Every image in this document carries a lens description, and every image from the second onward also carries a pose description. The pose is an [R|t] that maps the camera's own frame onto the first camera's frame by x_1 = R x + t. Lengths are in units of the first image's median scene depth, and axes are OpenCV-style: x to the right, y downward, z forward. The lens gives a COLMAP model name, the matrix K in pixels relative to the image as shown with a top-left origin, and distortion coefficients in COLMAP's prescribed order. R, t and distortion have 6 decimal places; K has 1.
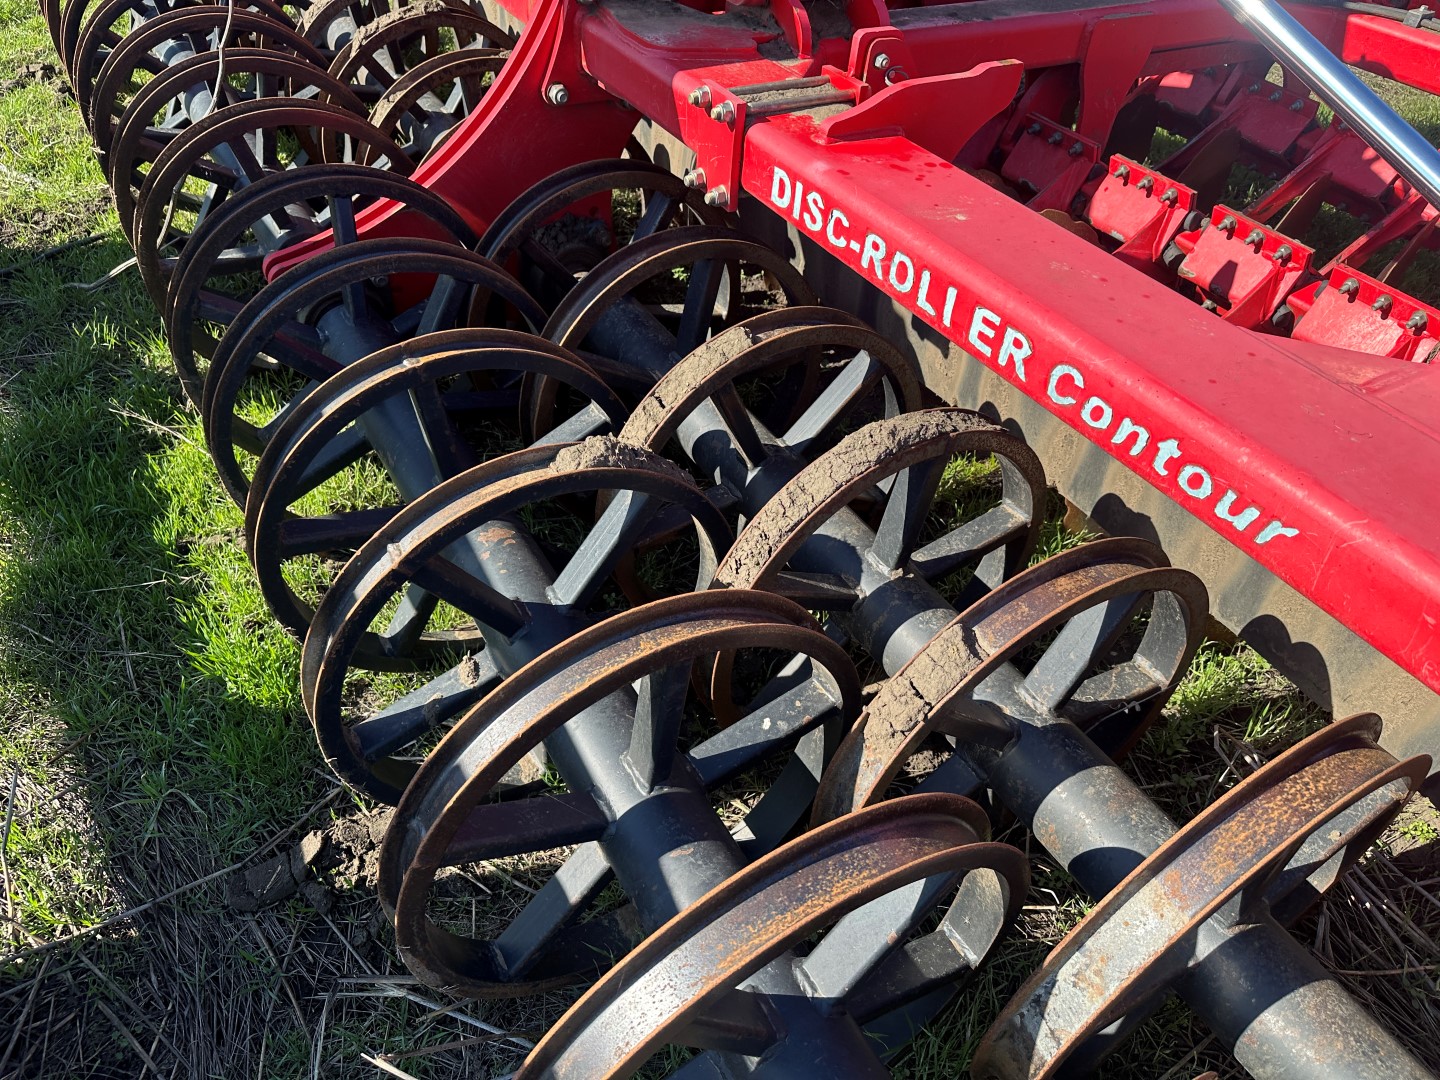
lens RADIAL K [[1009.0, 0, 719.3], [0, 1009.0, 554.3], [0, 0, 1]] dist [0.039975, -0.056663]
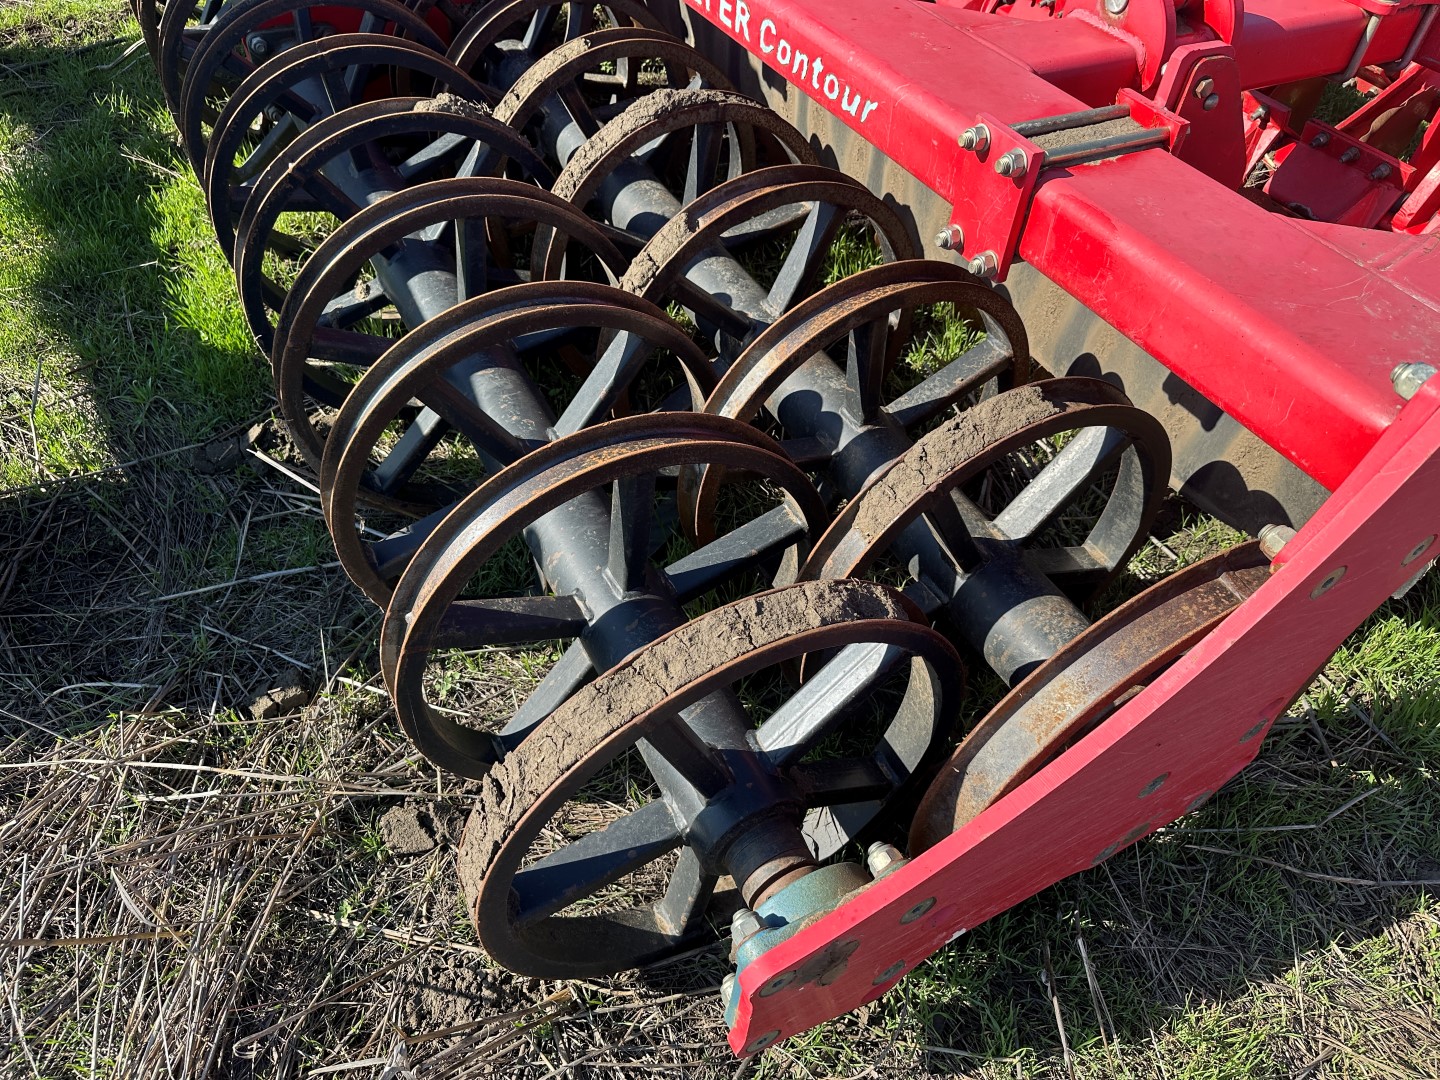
lens RADIAL K [[1009.0, 0, 723.9], [0, 1009.0, 560.6], [0, 0, 1]] dist [0.039975, -0.056663]
pose [[0.998597, 0.028260, -0.044777, 0.276776], [-0.024987, 0.997089, 0.072036, 0.335534], [0.046683, -0.070816, 0.996396, -0.316569]]
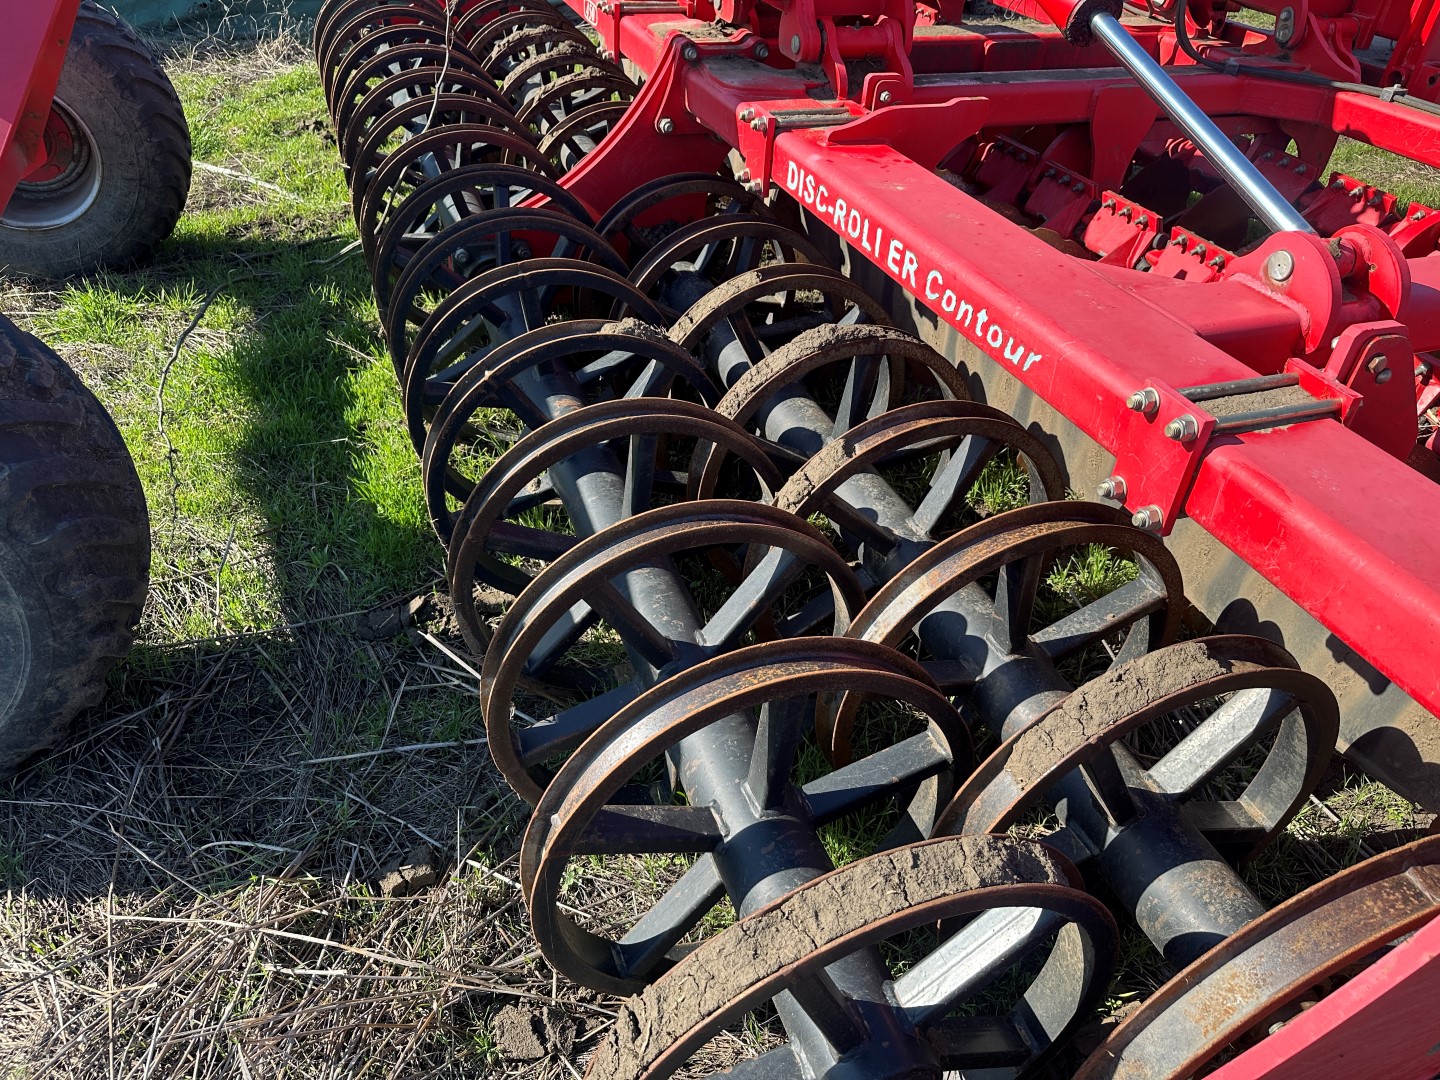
lens RADIAL K [[1009.0, 0, 723.1], [0, 1009.0, 559.1], [0, 0, 1]] dist [0.039975, -0.056663]
pose [[0.983116, 0.095518, -0.156075, 0.234251], [-0.109969, 0.990144, -0.086727, 0.292906], [0.146253, 0.102426, 0.983930, -0.335184]]
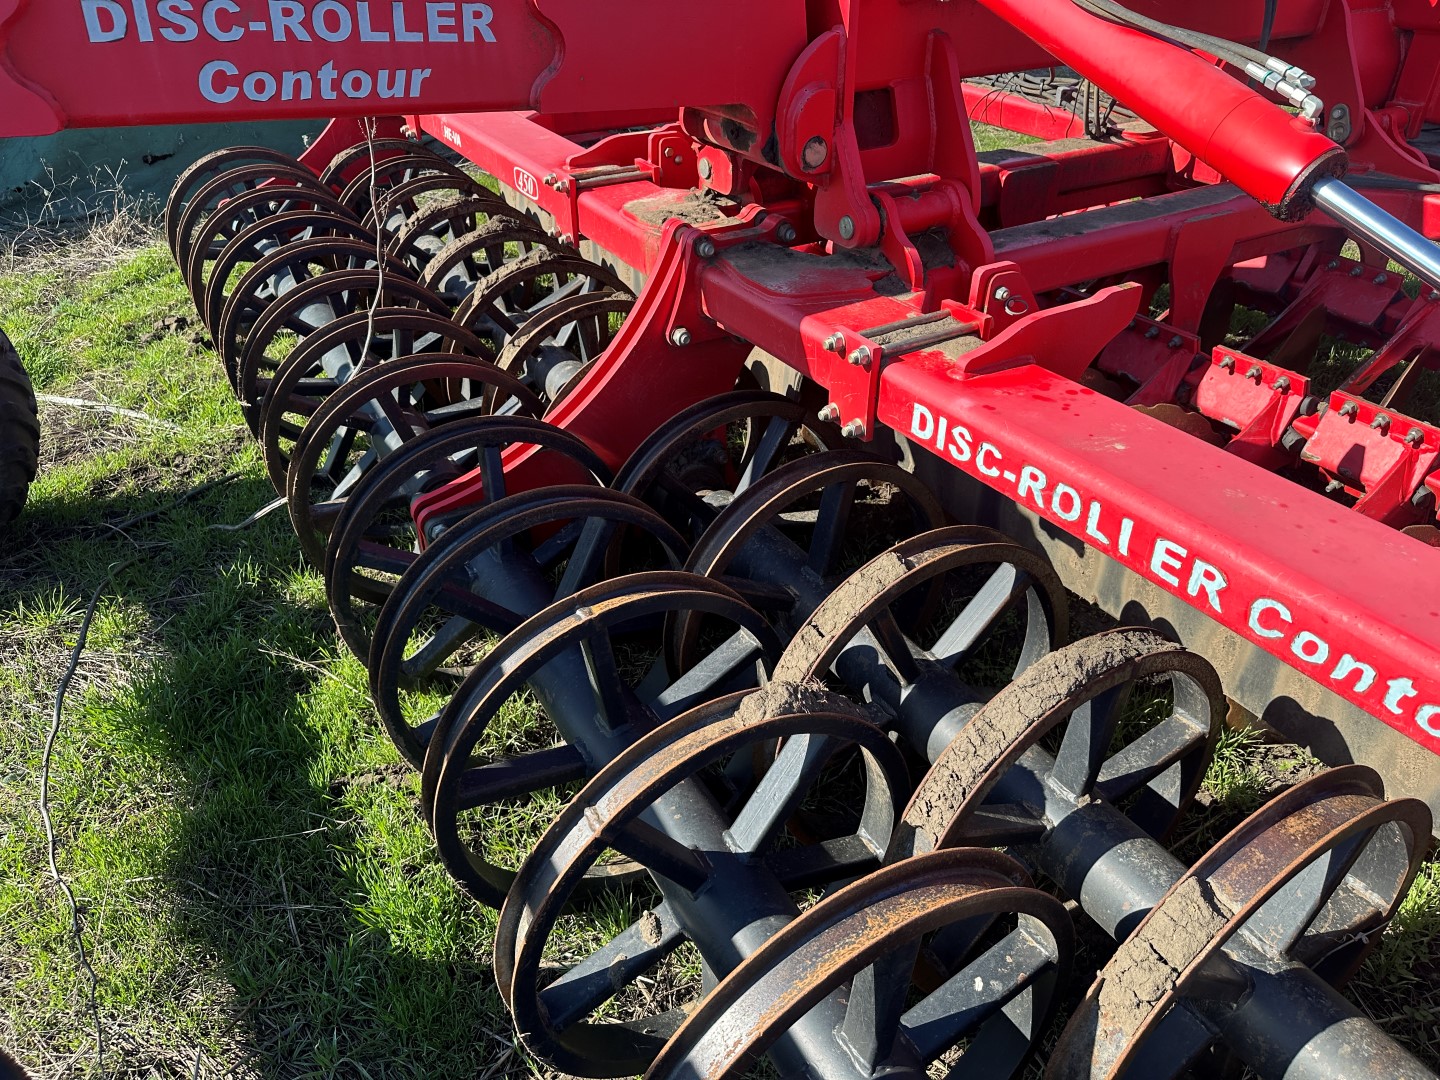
lens RADIAL K [[1009.0, 0, 701.9], [0, 1009.0, 539.2], [0, 0, 1]] dist [0.039975, -0.056663]
pose [[0.996381, -0.059983, -0.060224, -0.108914], [0.049222, 0.984810, -0.166515, -0.080421], [0.069297, 0.162948, 0.984198, -0.015548]]
